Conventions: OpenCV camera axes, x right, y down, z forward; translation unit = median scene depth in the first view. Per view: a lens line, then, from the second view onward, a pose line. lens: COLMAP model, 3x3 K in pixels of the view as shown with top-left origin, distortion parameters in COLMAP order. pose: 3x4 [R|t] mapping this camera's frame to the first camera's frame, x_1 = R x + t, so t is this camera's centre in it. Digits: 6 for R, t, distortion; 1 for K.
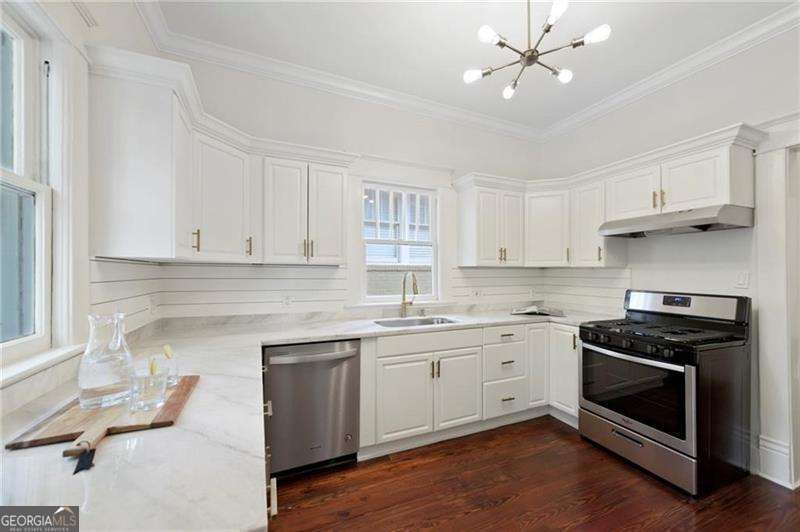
lens RADIAL K [[322.6, 0, 401.3], [0, 322.6, 271.7], [0, 0, 1]] dist [0.012874, 0.000123]
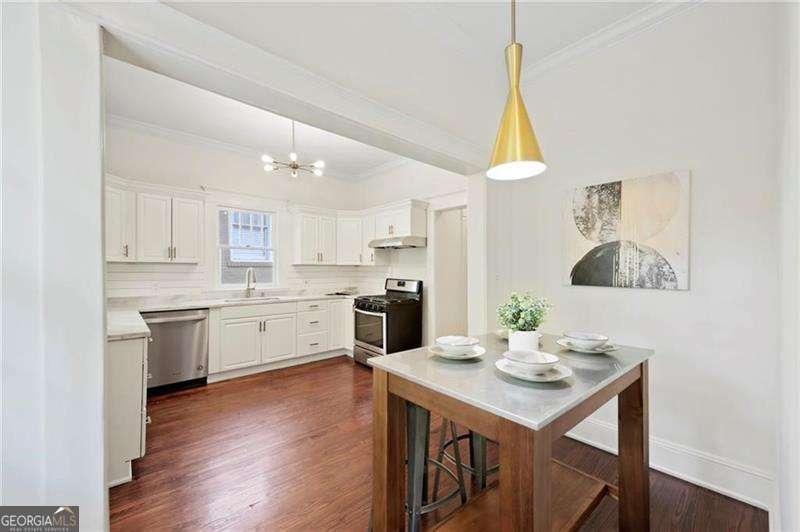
lens RADIAL K [[322.6, 0, 403.2], [0, 322.6, 272.1], [0, 0, 1]] dist [0.012874, 0.000123]
pose [[0.954107, 0.000367, 0.299465, 0.286250], [-0.004909, 0.999884, 0.014414, -0.005783], [-0.299425, -0.015223, 0.953998, -0.773392]]
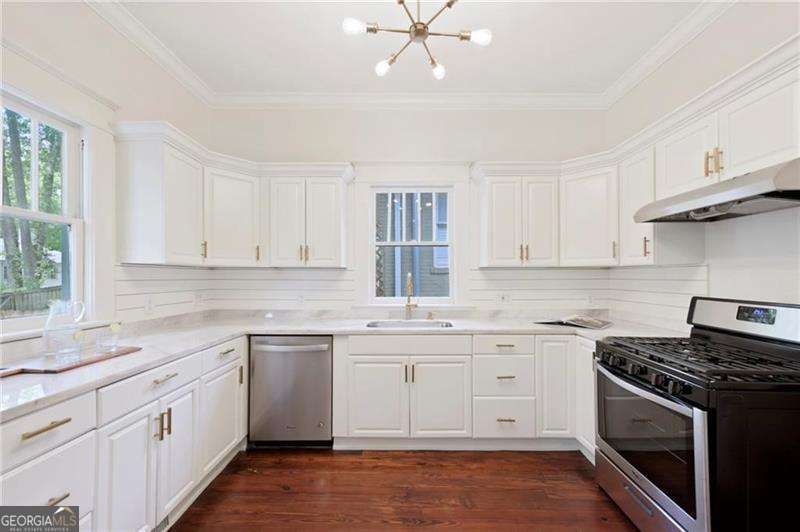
lens RADIAL K [[322.6, 0, 398.5], [0, 322.6, 276.3], [0, 0, 1]] dist [0.012874, 0.000123]
pose [[0.906440, -0.004366, -0.422312, 0.463843], [0.004899, 0.999988, 0.000176, 0.010047], [0.422306, -0.002228, 0.906450, 0.103602]]
